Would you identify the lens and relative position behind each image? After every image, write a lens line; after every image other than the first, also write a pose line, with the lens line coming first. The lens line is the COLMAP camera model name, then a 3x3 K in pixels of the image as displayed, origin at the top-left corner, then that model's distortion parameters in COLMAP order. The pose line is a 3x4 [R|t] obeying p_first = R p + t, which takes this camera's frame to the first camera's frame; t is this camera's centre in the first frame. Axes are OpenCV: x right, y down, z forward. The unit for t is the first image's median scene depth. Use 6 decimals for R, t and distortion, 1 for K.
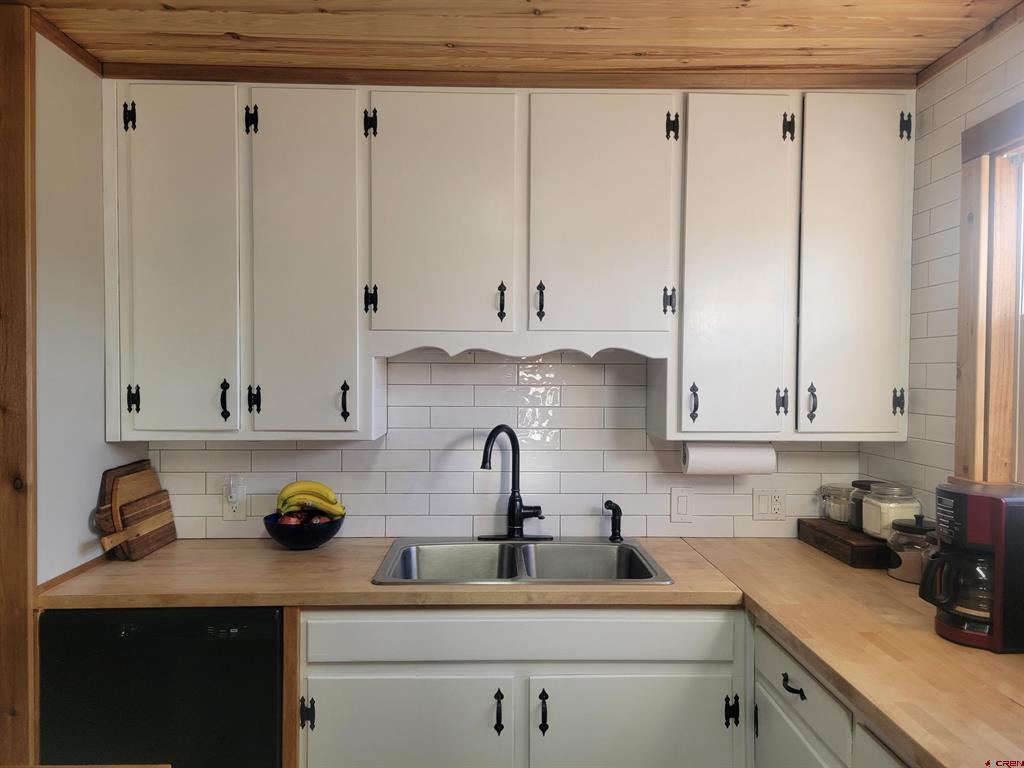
lens RADIAL K [[721.9, 0, 490.2], [0, 721.9, 379.7], [0, 0, 1]] dist [0.066576, -0.044345]
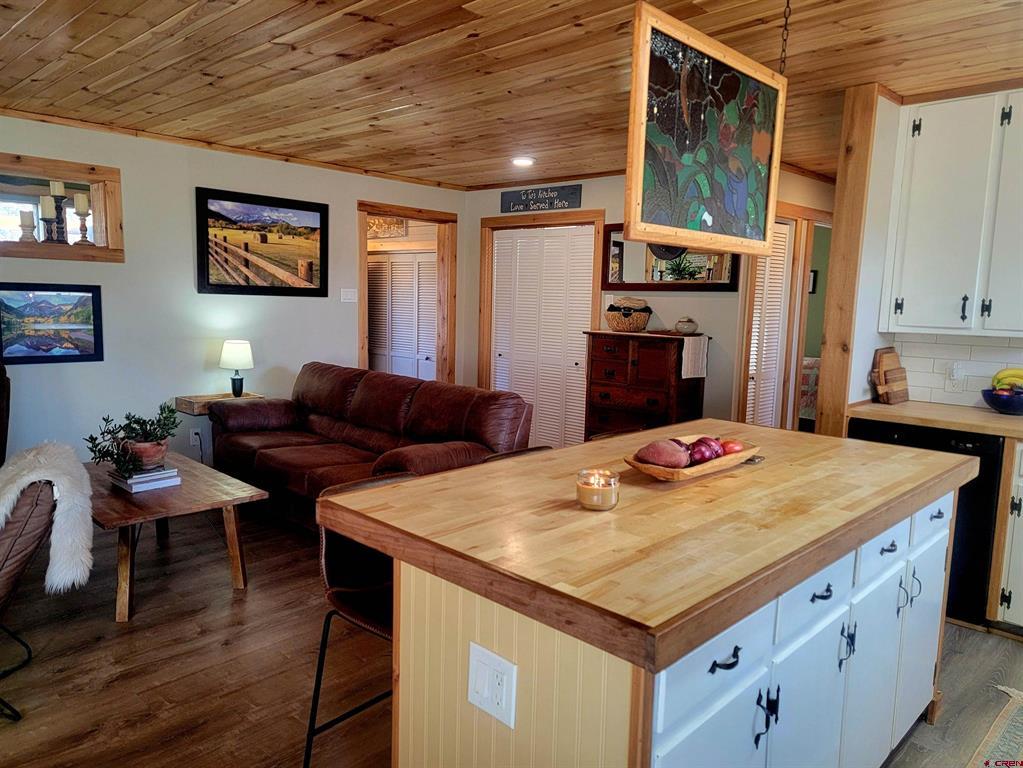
lens RADIAL K [[721.2, 0, 500.0], [0, 721.2, 387.3], [0, 0, 1]] dist [0.066576, -0.044345]
pose [[0.710092, 0.100169, -0.696948, 0.037718], [-0.027783, 0.993044, 0.114418, 0.043045], [0.703561, -0.061884, 0.707935, -0.788841]]
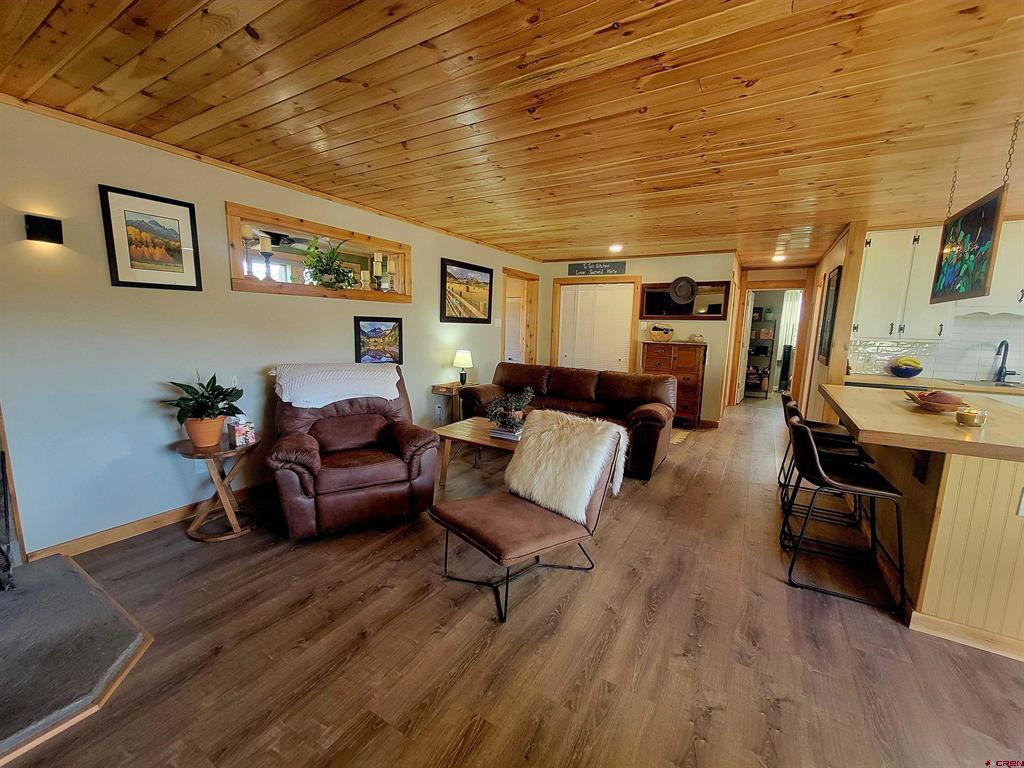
lens RADIAL K [[416.2, 0, 511.6], [0, 416.2, 387.8], [0, 0, 1]] dist [-0.000973, 0.001073]
pose [[0.851911, 0.091042, -0.515713, -0.821416], [-0.021936, 0.990112, 0.138553, 0.067727], [0.523228, -0.106722, 0.845484, -1.490738]]
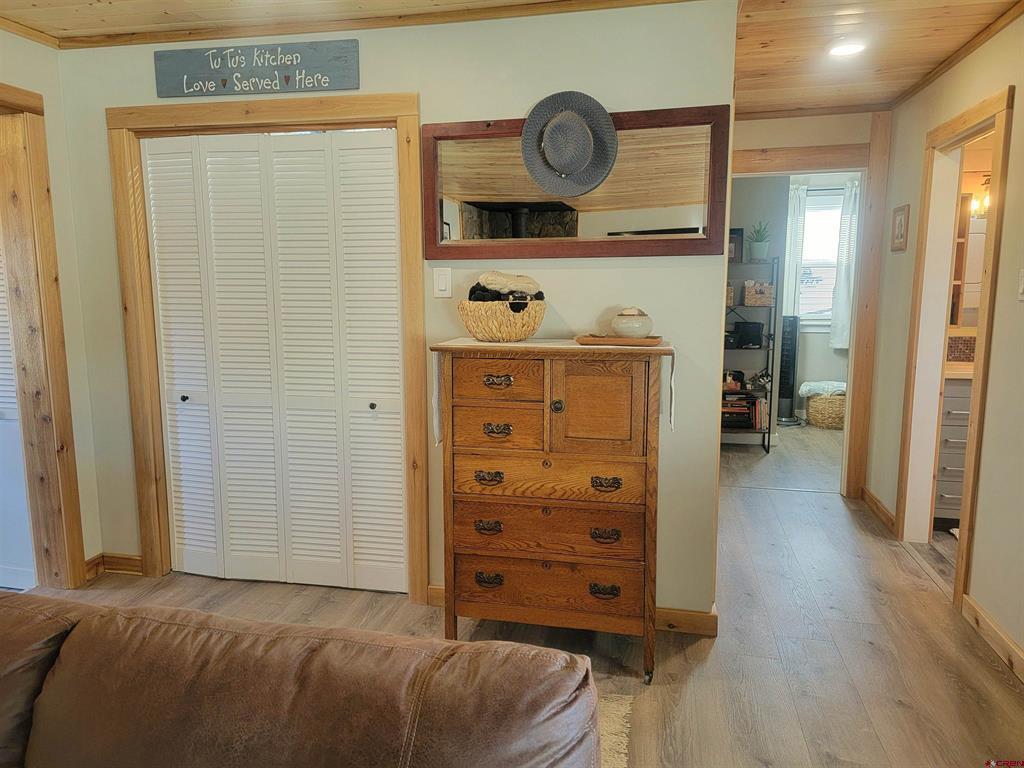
lens RADIAL K [[721.9, 0, 509.2], [0, 721.9, 380.9], [0, 0, 1]] dist [0.066576, -0.044345]
pose [[0.974456, 0.019611, -0.223721, -1.119264], [0.008372, 0.992315, 0.123451, 0.041644], [0.224422, -0.122170, 0.966803, 0.083760]]
